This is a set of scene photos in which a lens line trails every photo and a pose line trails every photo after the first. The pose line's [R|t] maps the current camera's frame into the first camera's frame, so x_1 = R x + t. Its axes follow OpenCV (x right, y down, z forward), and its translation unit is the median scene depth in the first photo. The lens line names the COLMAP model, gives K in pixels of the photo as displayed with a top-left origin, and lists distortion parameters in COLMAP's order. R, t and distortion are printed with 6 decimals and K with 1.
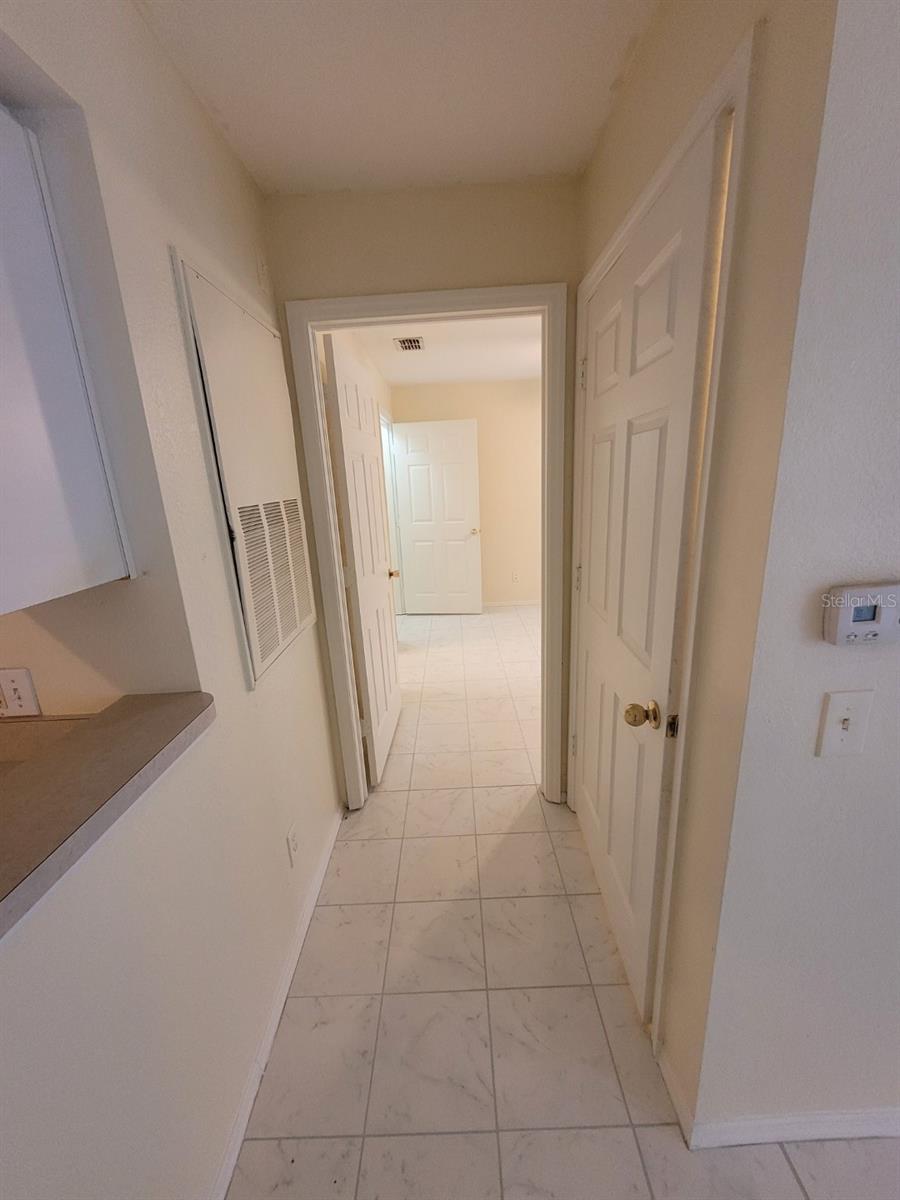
lens RADIAL K [[476.0, 0, 450.8], [0, 476.0, 604.6], [0, 0, 1]] dist [0.001198, 0.000173]
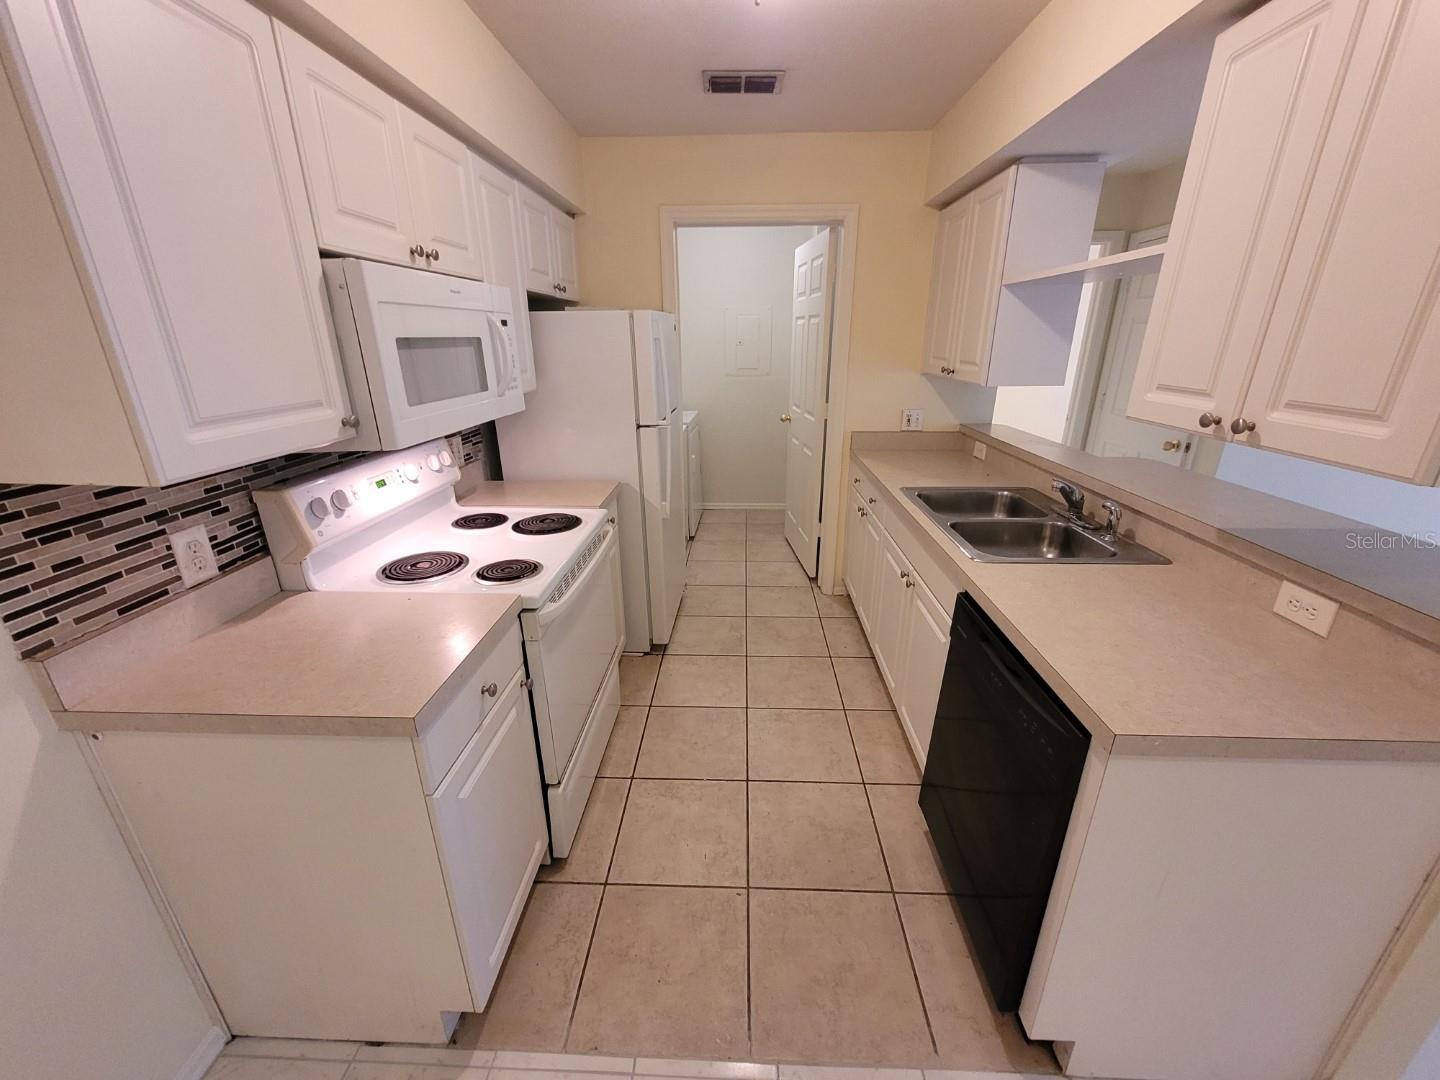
lens RADIAL K [[563.4, 0, 721.6], [0, 563.4, 537.8], [0, 0, 1]] dist [0.000140, 0.000248]
pose [[0.998064, 0.057327, -0.024120, -2.329041], [-0.055181, 0.995121, 0.081788, 0.780336], [0.028691, -0.080299, 0.996358, -2.537894]]
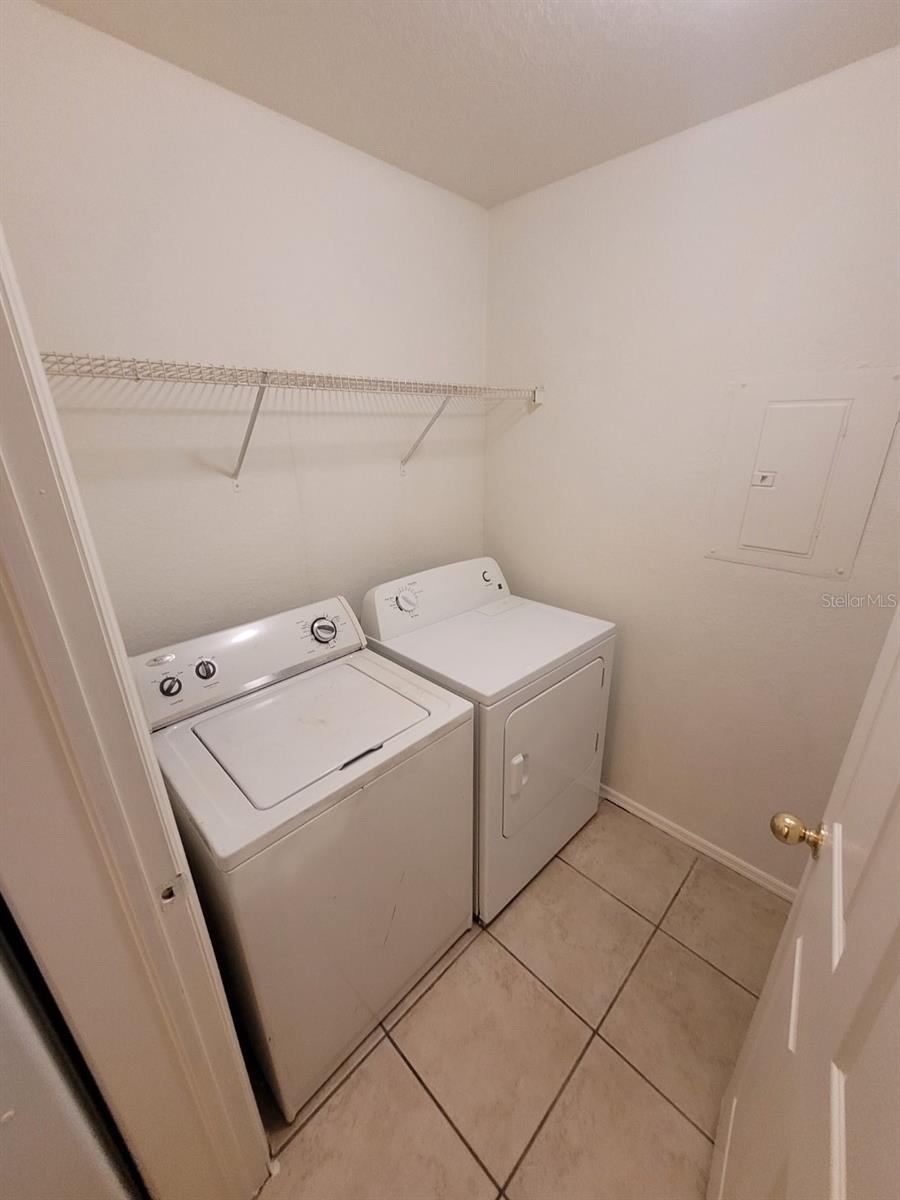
lens RADIAL K [[469.5, 0, 460.7], [0, 469.5, 603.9], [0, 0, 1]] dist [0.000140, 0.000248]
pose [[0.712246, 0.300108, -0.634539, -1.969738], [-0.217837, 0.953863, 0.206620, -0.396964], [0.667272, -0.008938, 0.744760, 1.270712]]
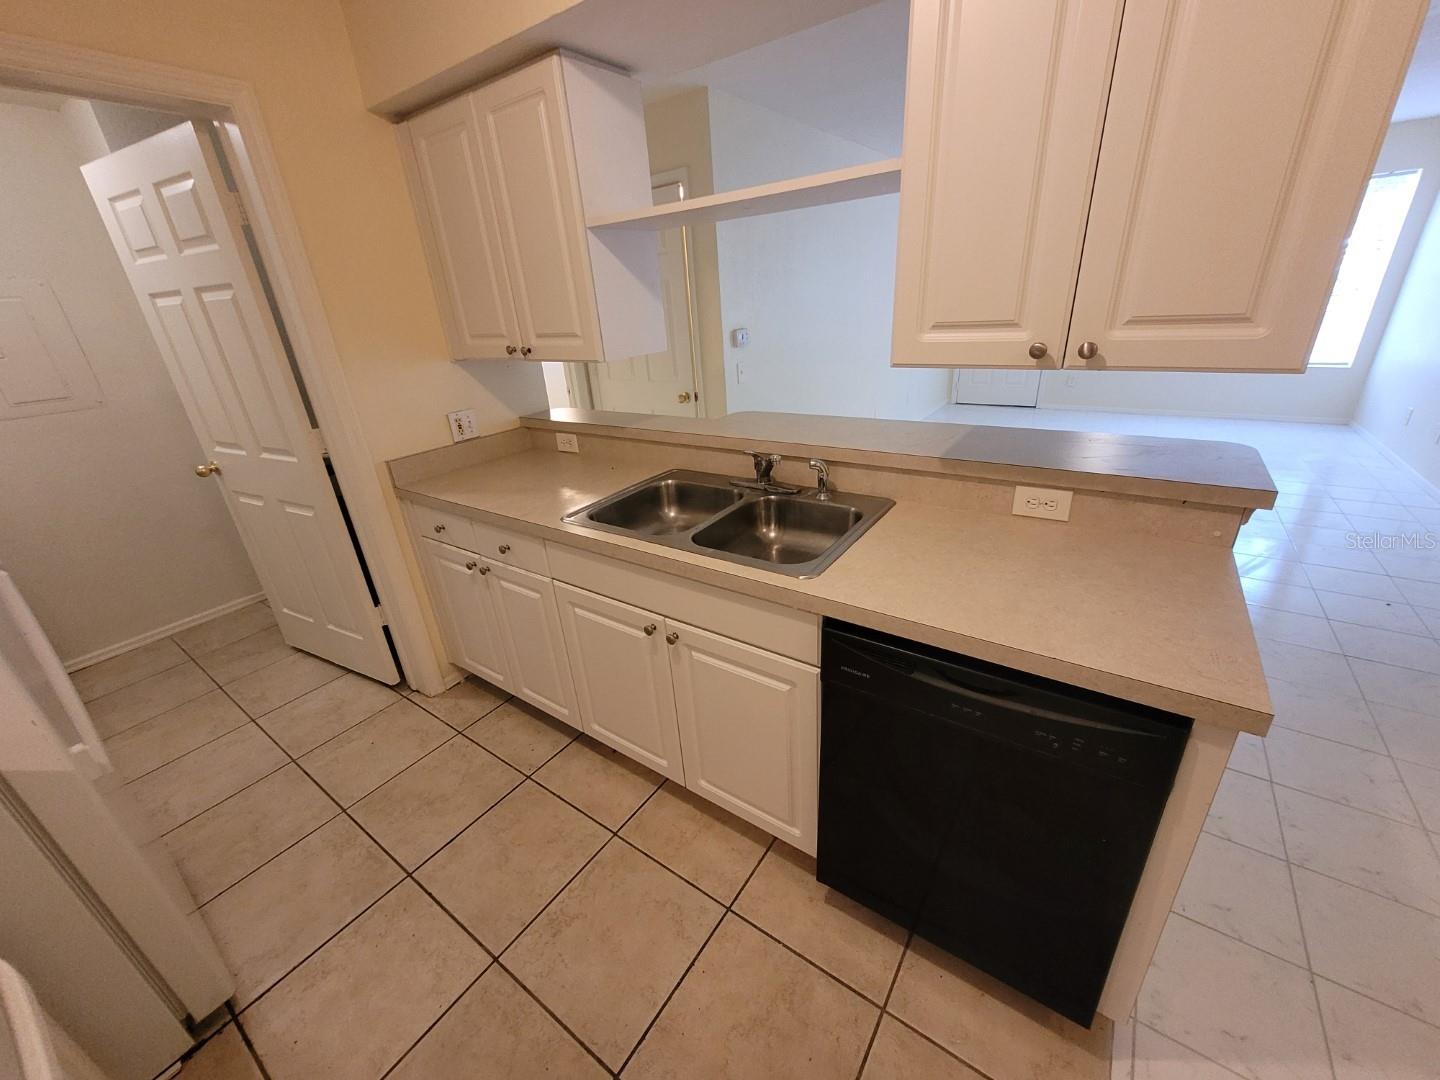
lens RADIAL K [[563.4, 0, 721.6], [0, 563.4, 537.8], [0, 0, 1]] dist [0.000140, 0.000248]
pose [[0.577378, -0.311956, 0.754532, -2.712996], [0.248477, 0.947432, 0.201571, 0.516159], [-0.777749, 0.071101, 0.624540, -1.360400]]
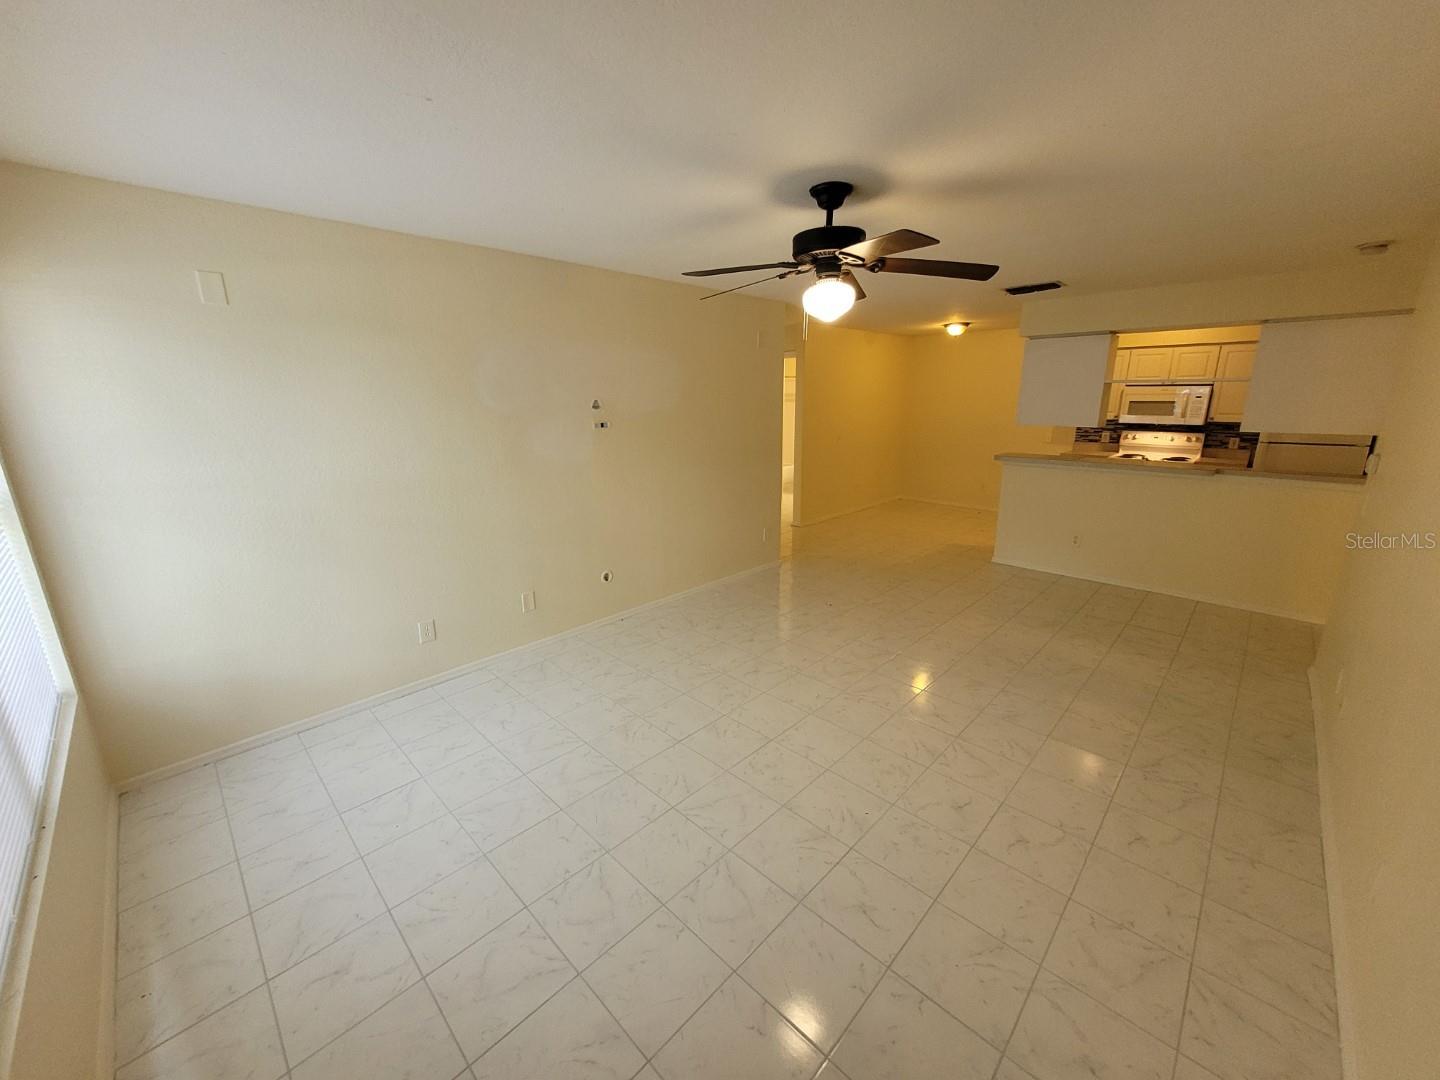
lens RADIAL K [[563.4, 0, 721.6], [0, 563.4, 537.8], [0, 0, 1]] dist [0.000140, 0.000248]
pose [[-0.694901, 0.232342, -0.680536, 6.100764], [-0.148304, 0.879717, 0.451779, -0.577713], [0.703646, 0.414868, -0.576859, 0.284216]]
